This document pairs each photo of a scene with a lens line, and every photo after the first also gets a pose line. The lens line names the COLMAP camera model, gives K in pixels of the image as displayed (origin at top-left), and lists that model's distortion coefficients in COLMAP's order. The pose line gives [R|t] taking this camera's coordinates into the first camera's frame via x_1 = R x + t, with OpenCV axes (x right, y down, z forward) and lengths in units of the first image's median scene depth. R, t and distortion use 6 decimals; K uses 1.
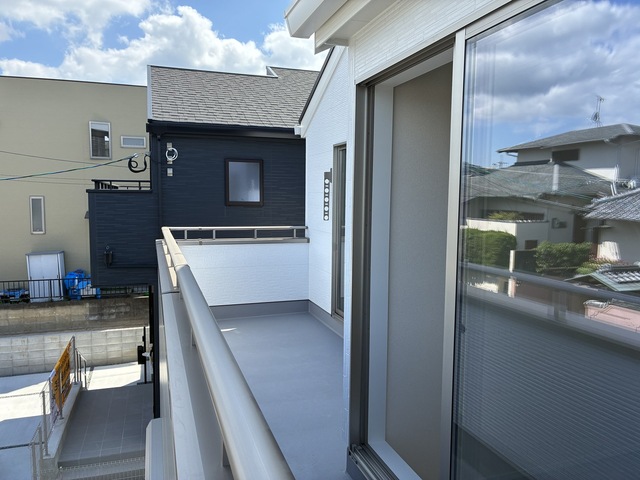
lens RADIAL K [[490.8, 0, 313.9], [0, 490.8, 240.3], [0, 0, 1]] dist [0.074061, -0.093831]
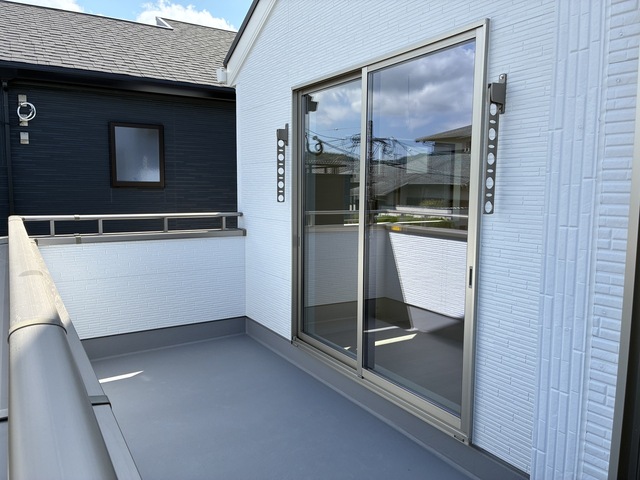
lens RADIAL K [[490.8, 0, 313.9], [0, 490.8, 240.3], [0, 0, 1]] dist [0.074061, -0.093831]
pose [[0.973855, -0.026165, 0.225658, -0.071853], [0.022368, 0.999562, 0.019368, -0.000091], [-0.226066, -0.013814, 0.974014, 0.281758]]
